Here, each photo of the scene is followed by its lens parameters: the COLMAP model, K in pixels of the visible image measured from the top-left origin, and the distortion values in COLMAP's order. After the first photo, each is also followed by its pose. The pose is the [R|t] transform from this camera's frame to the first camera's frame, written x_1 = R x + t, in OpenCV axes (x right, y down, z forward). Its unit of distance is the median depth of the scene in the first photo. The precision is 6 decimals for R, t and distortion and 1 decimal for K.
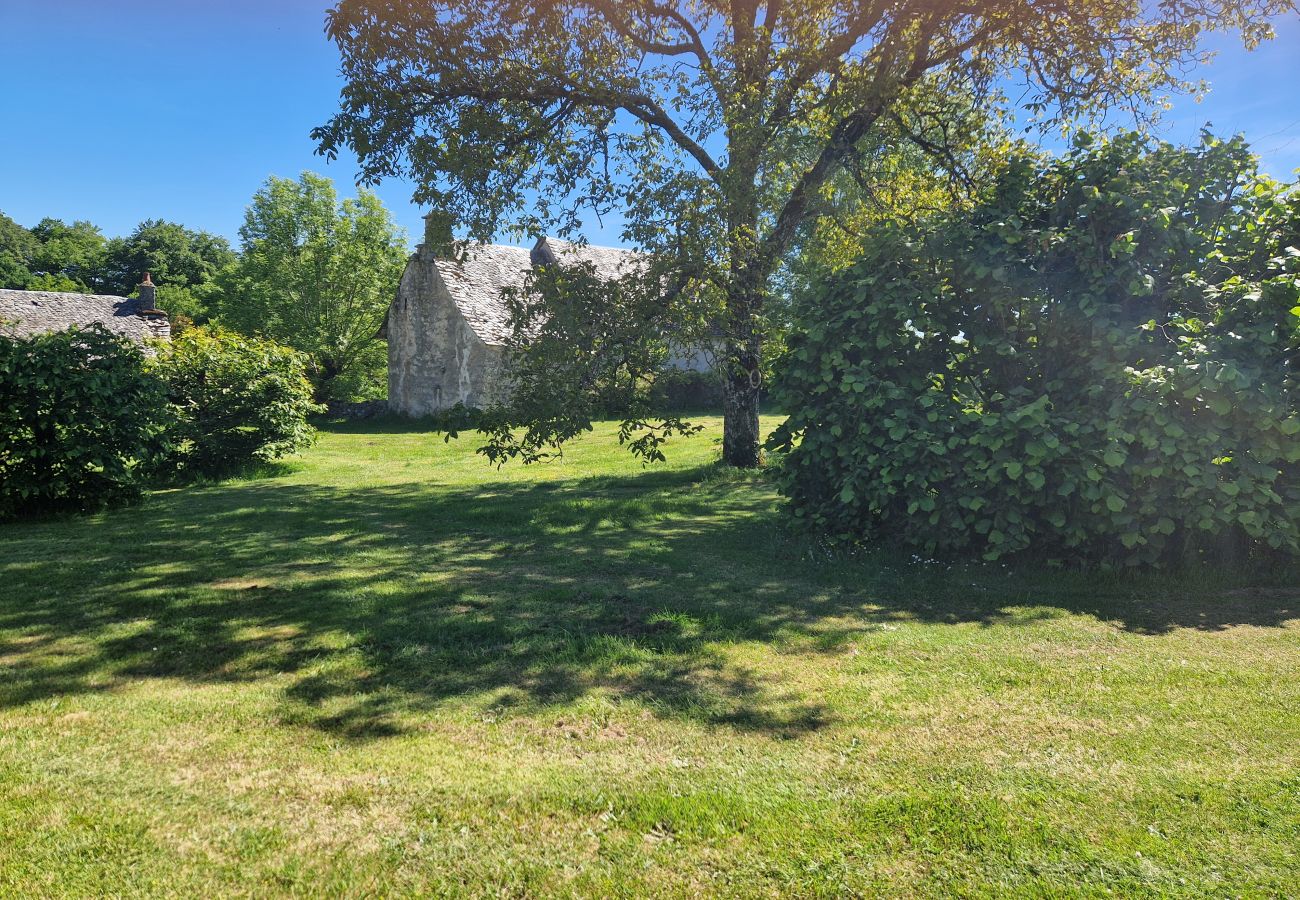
lens RADIAL K [[867.6, 0, 627.1], [0, 867.6, 448.4], [0, 0, 1]] dist [0.069491, -0.054979]
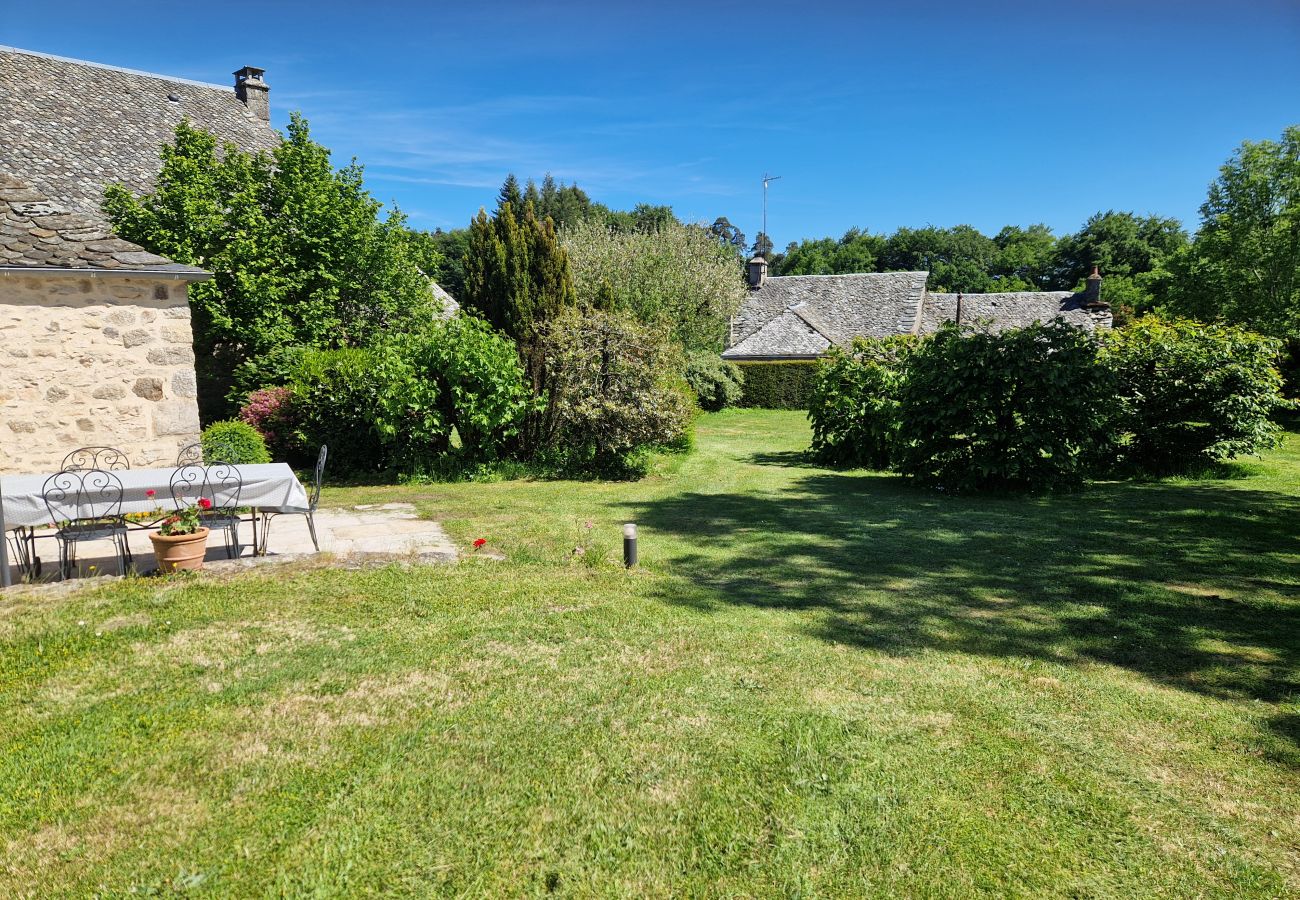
lens RADIAL K [[864.7, 0, 646.6], [0, 864.7, 454.6], [0, 0, 1]] dist [0.080842, -0.071910]
pose [[0.578301, 0.076155, -0.812261, -0.018472], [-0.062726, 0.996837, 0.048802, 0.001522], [0.813409, 0.022728, 0.581249, -0.011762]]
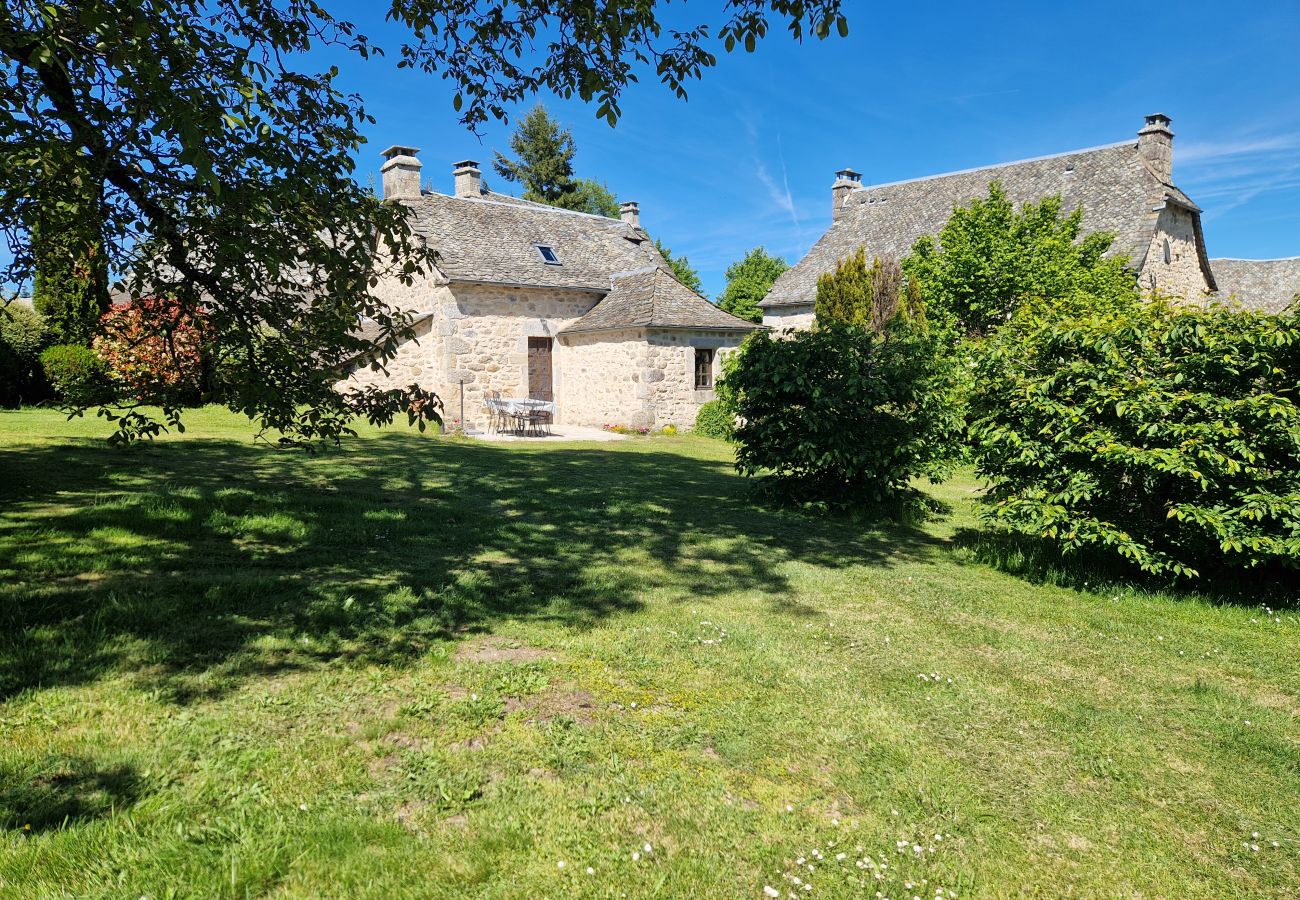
lens RADIAL K [[861.6, 0, 641.8], [0, 861.6, 454.5], [0, 0, 1]] dist [0.085429, -0.093720]
pose [[-0.825891, 0.016219, -0.563597, 0.069416], [-0.091404, 0.982513, 0.162217, -0.134213], [0.556372, 0.185488, -0.809966, 1.685214]]
